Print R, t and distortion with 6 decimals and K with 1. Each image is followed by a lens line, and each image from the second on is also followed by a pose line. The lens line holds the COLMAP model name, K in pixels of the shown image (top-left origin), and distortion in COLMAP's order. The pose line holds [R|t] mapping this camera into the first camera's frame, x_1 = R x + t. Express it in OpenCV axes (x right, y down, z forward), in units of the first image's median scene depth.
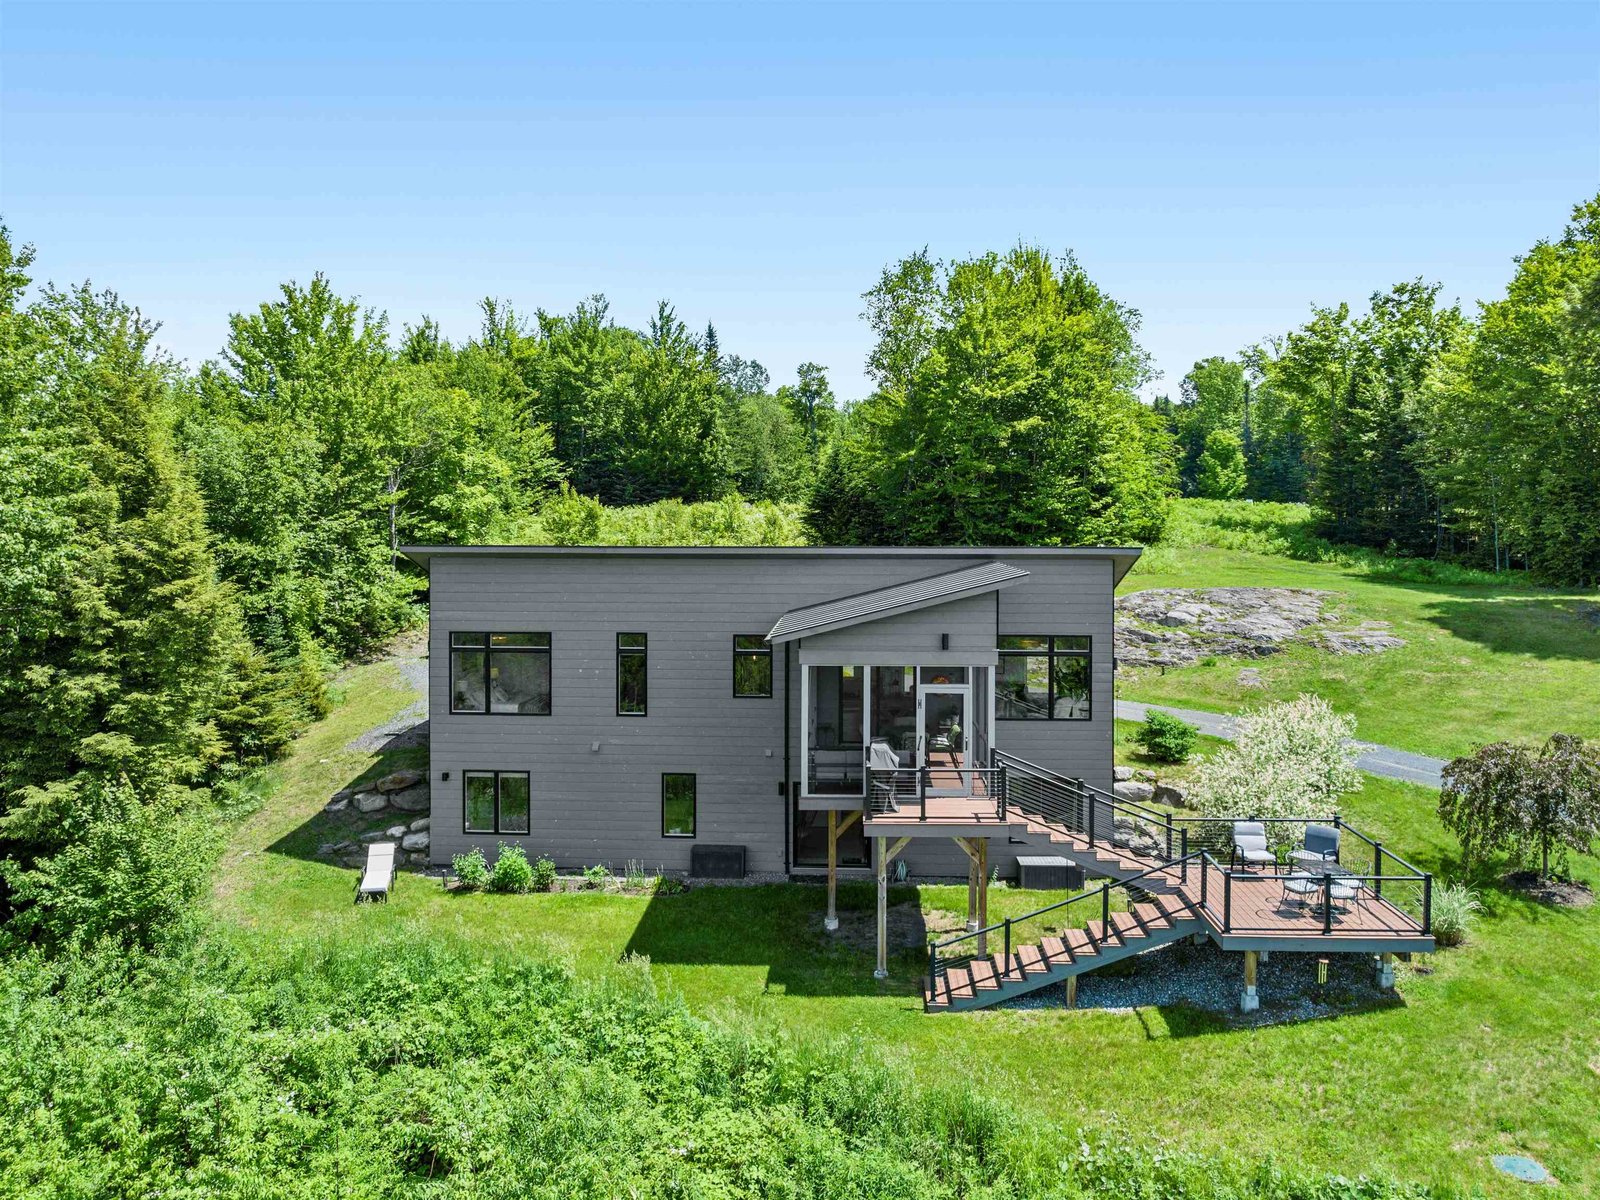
lens RADIAL K [[1138.1, 0, 793.0], [0, 1138.1, 604.2], [0, 0, 1]] dist [-0.039728, 0.006756]
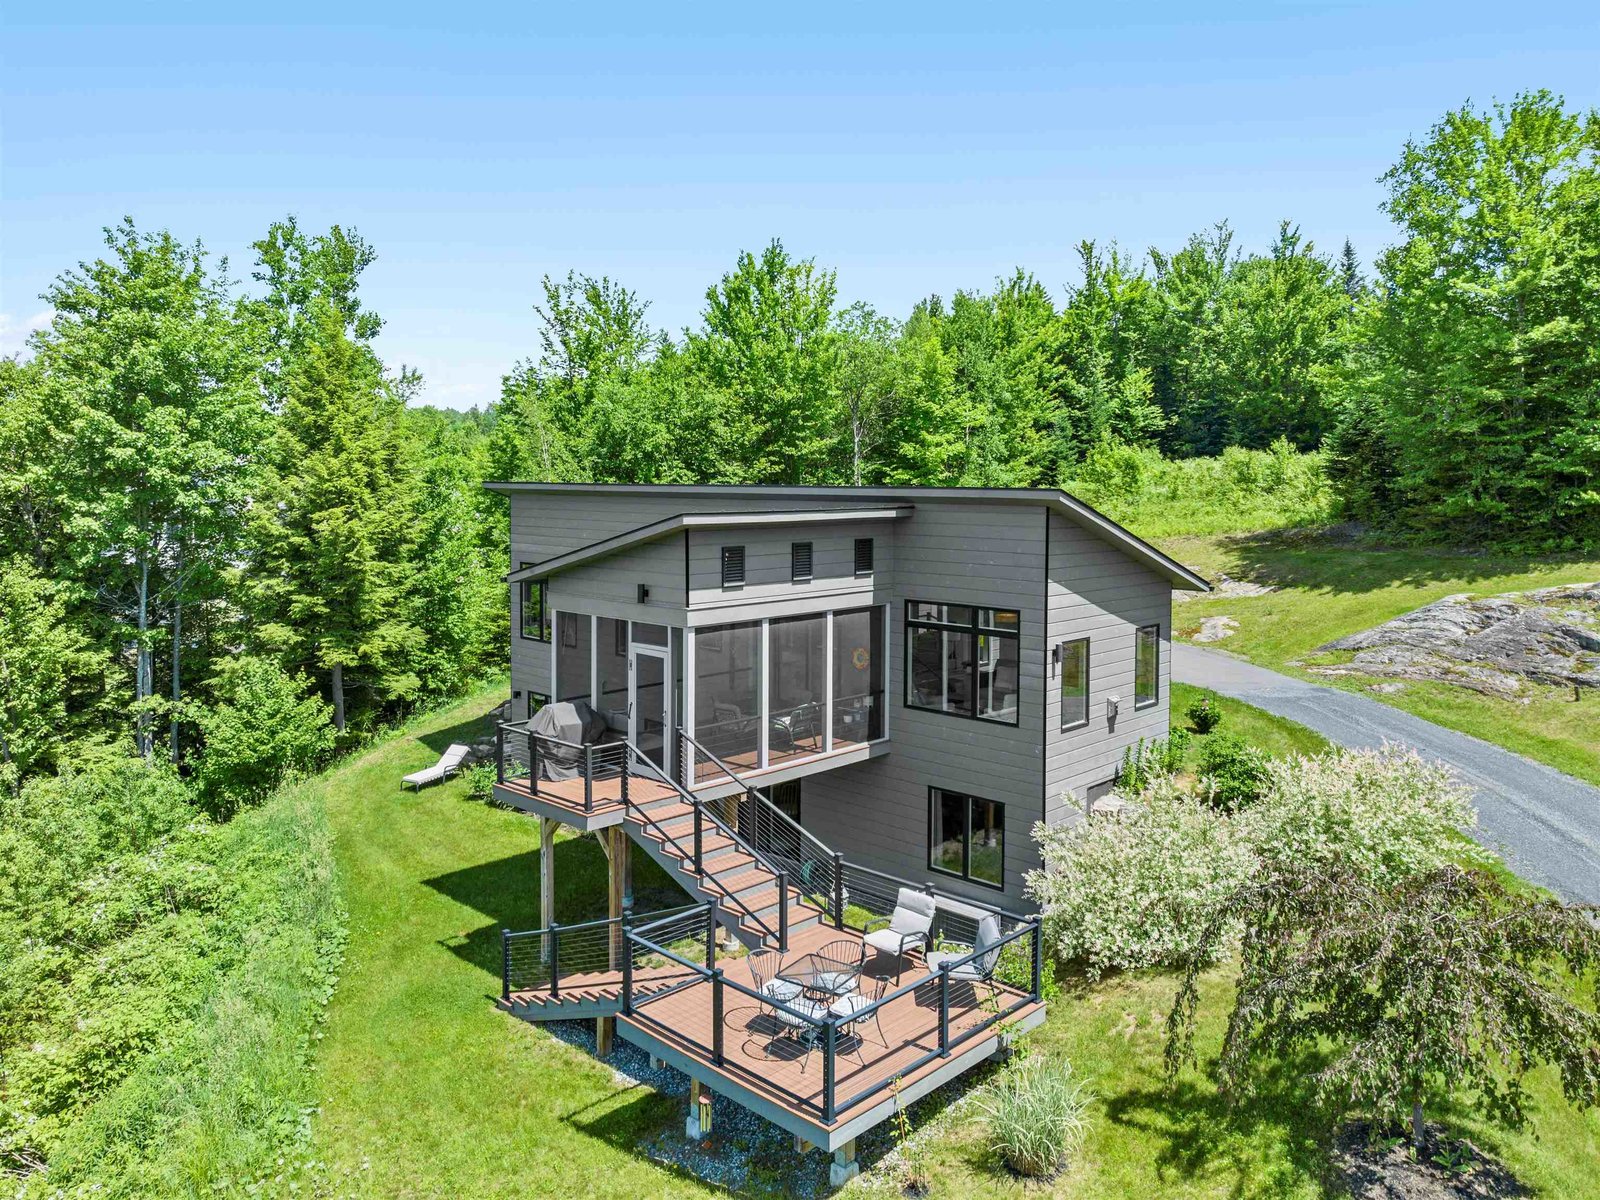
lens RADIAL K [[1138.1, 0, 797.7], [0, 1138.1, 591.9], [0, 0, 1]] dist [-0.039728, 0.006756]
pose [[0.763282, 0.067671, -0.642512, 0.296433], [-0.050895, 0.997707, 0.044619, -0.004429], [0.644058, -0.001357, 0.764976, 0.169556]]
